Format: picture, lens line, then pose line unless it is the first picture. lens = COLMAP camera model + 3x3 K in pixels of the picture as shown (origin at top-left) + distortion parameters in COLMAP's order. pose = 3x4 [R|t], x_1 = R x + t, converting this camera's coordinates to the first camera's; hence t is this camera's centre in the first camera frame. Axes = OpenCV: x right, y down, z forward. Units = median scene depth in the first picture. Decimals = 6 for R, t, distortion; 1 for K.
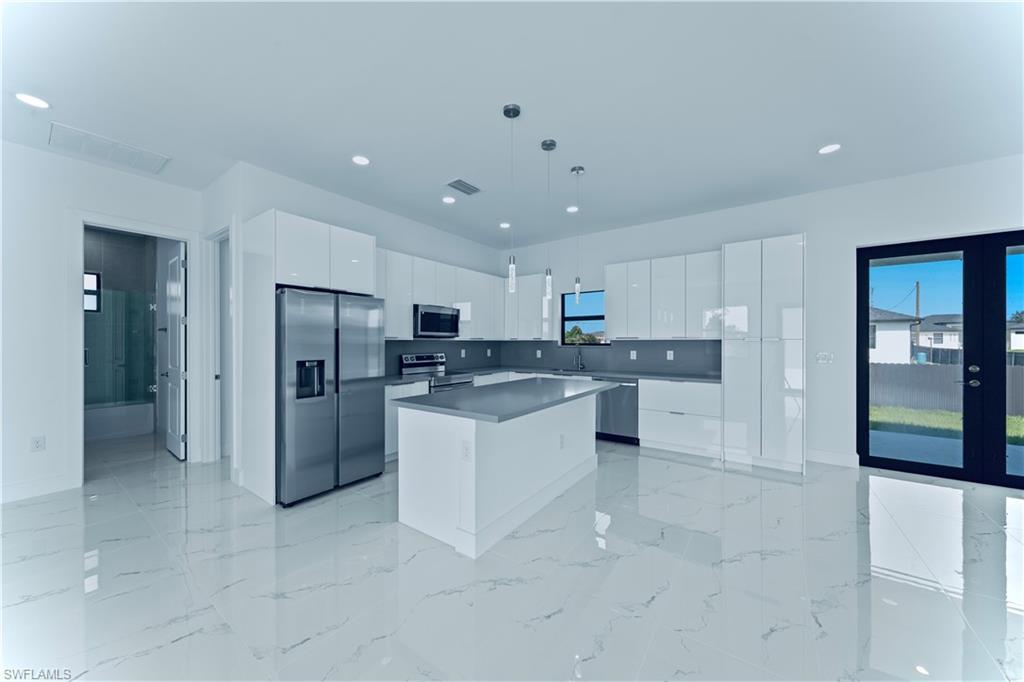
lens RADIAL K [[361.2, 0, 512.0], [0, 361.2, 341.0], [0, 0, 1]] dist [0.000020, 0.000033]
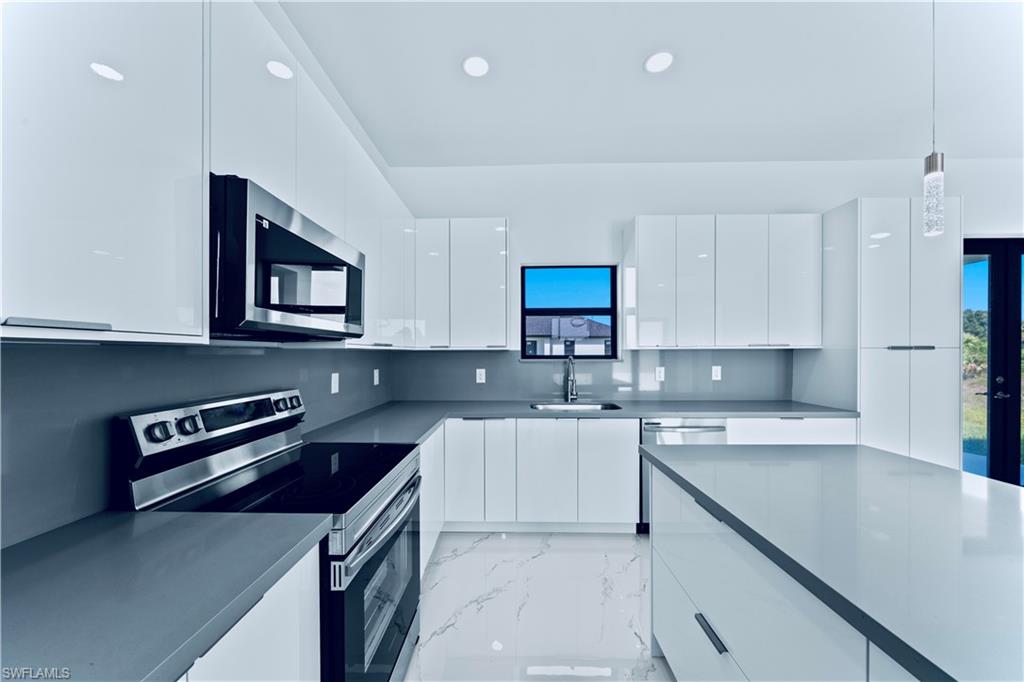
lens RADIAL K [[358.6, 0, 510.2], [0, 358.6, 353.1], [0, 0, 1]] dist [-0.000511, -0.000029]
pose [[0.829268, -0.002606, 0.558846, -0.227884], [0.001499, 0.999996, 0.002439, 0.001934], [-0.558850, -0.001185, 0.829268, 0.677676]]
